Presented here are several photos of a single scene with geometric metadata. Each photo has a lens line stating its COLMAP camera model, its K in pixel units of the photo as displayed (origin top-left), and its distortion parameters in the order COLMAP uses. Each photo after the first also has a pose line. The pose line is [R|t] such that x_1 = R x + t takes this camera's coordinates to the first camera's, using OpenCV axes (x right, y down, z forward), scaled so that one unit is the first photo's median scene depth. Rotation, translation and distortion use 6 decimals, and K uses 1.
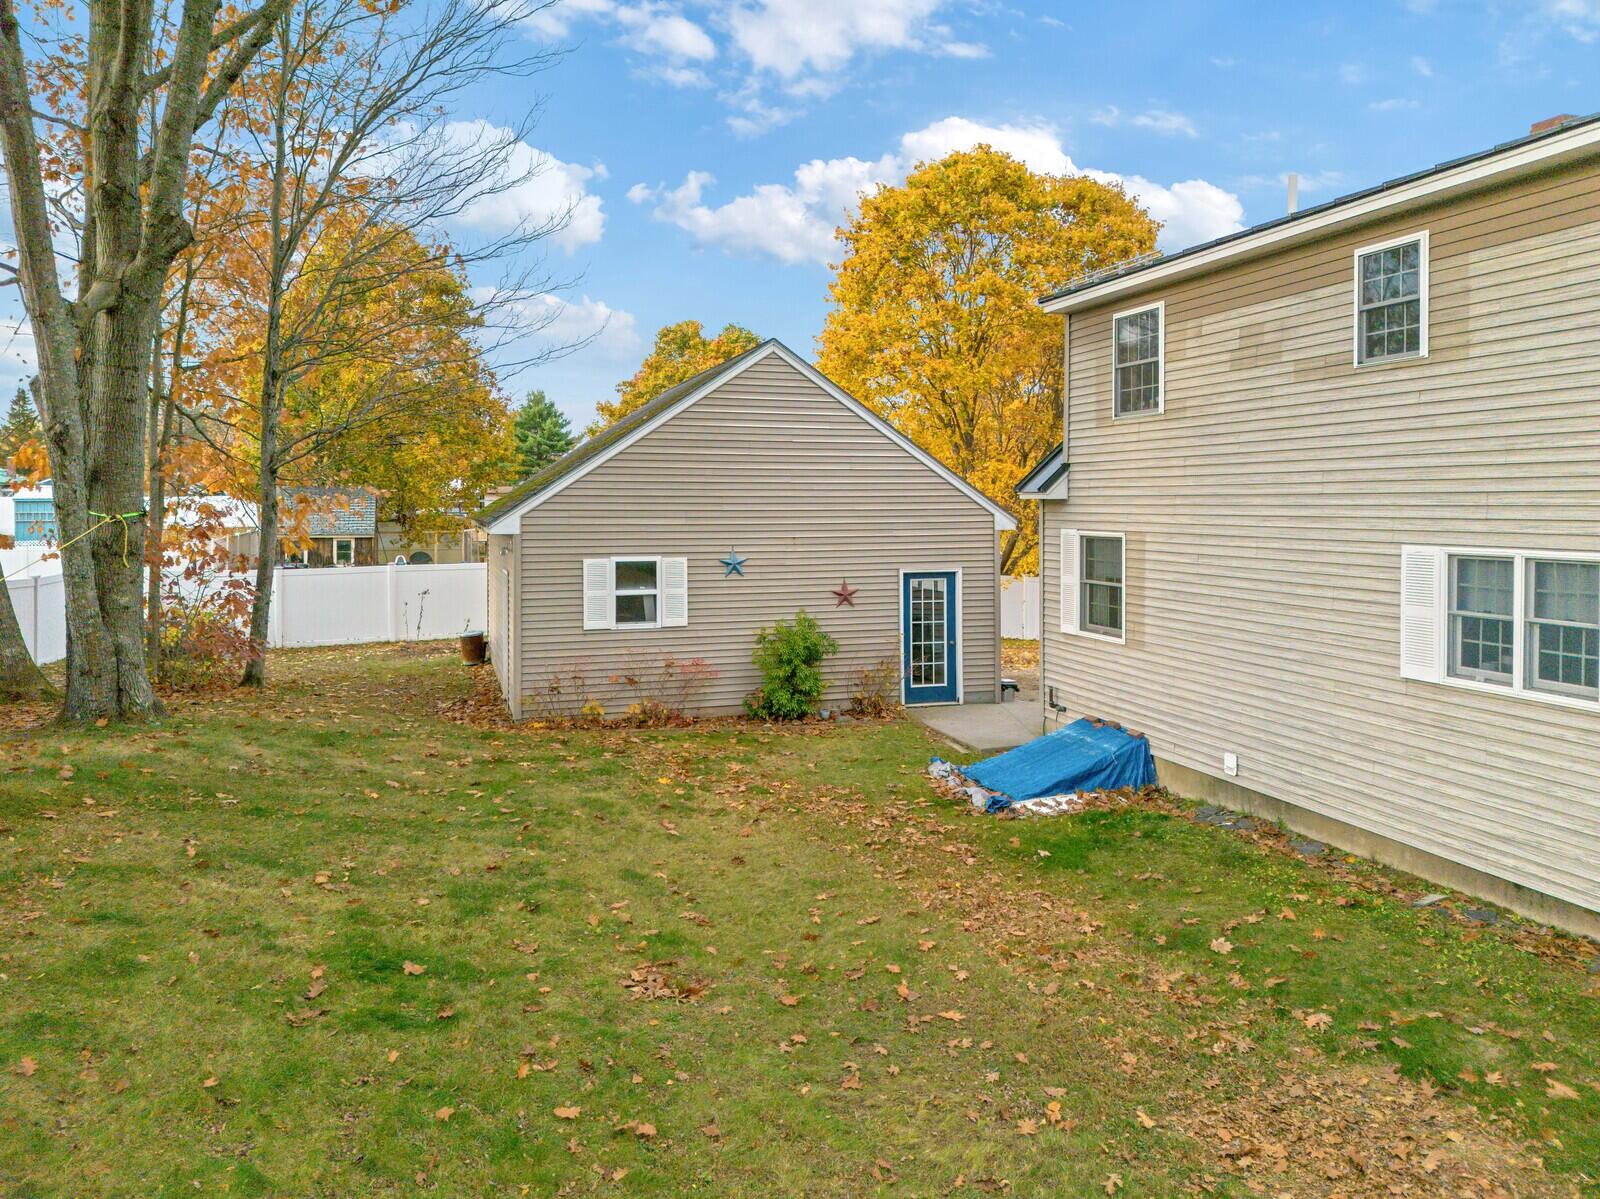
lens RADIAL K [[1108.7, 0, 810.3], [0, 1108.7, 521.6], [0, 0, 1]] dist [0.089949, -0.077638]
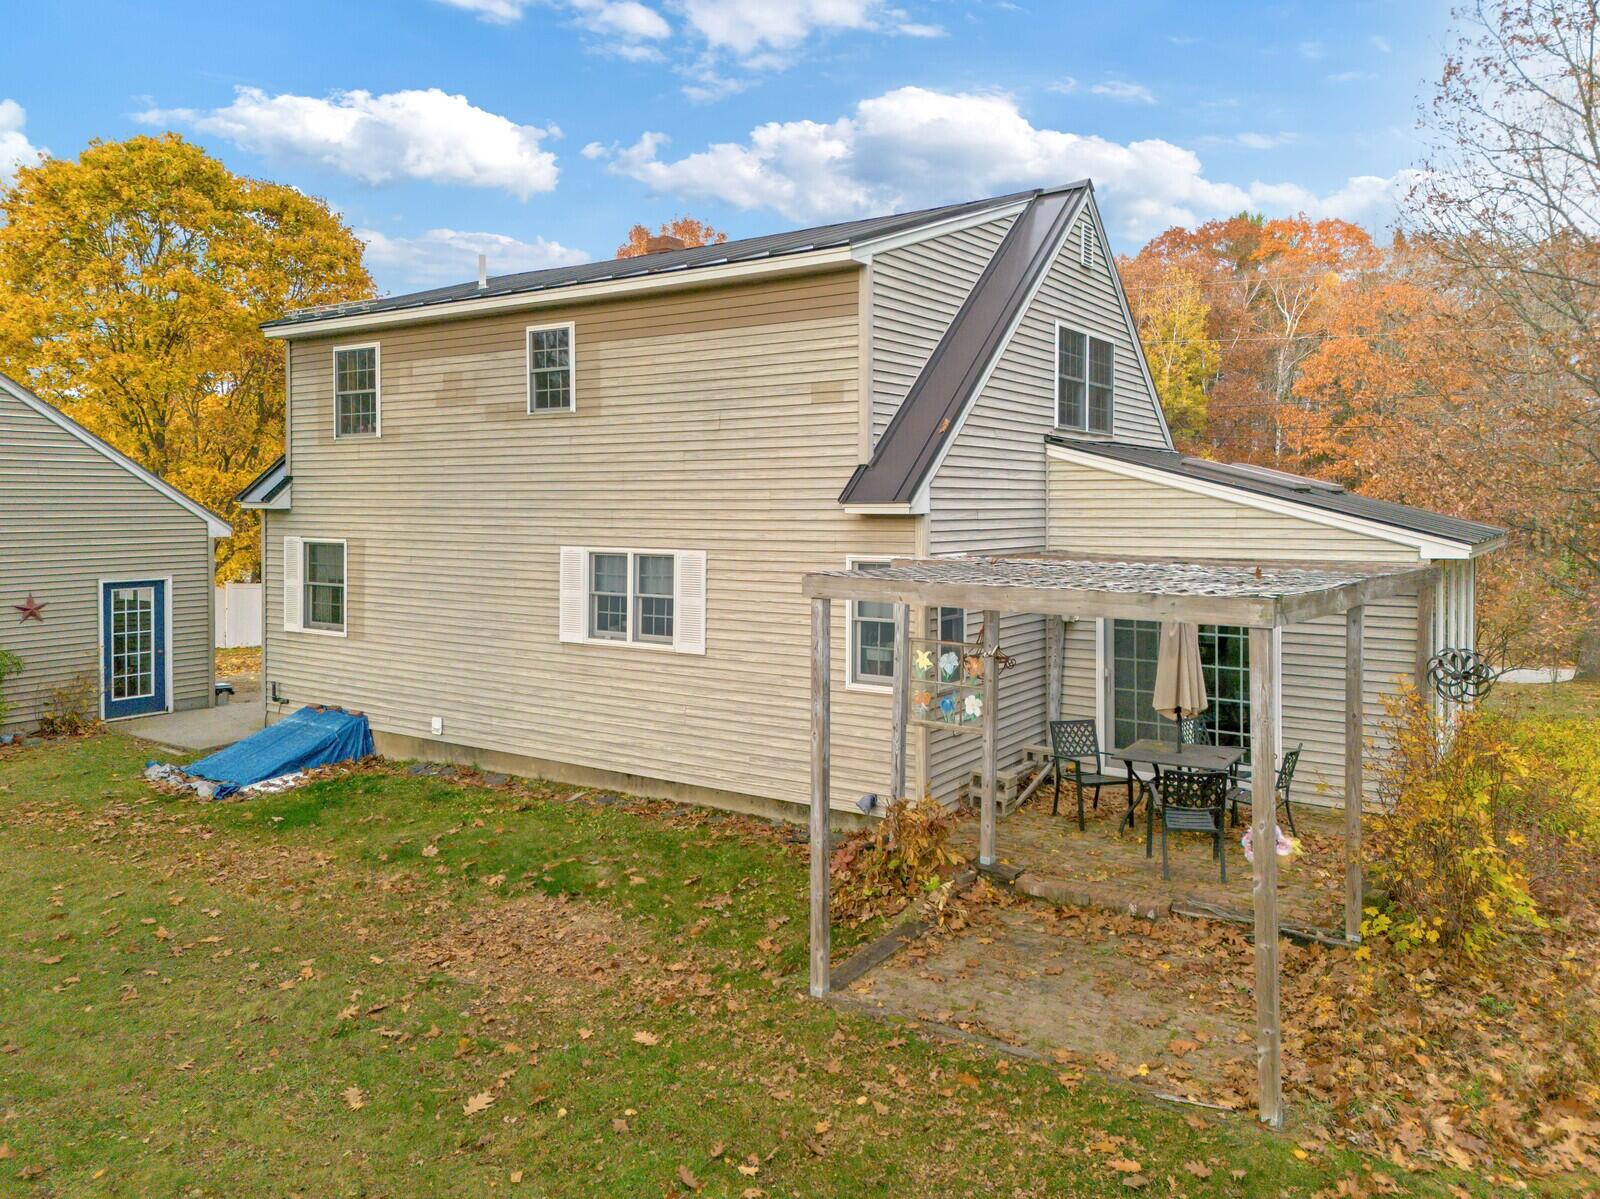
lens RADIAL K [[1108.7, 0, 810.3], [0, 1108.7, 521.6], [0, 0, 1]] dist [0.089949, -0.077638]
pose [[0.775240, -0.004007, 0.631655, -0.084725], [0.004861, 0.999988, 0.000378, -0.007033], [-0.631649, 0.002778, 0.775250, -0.212064]]
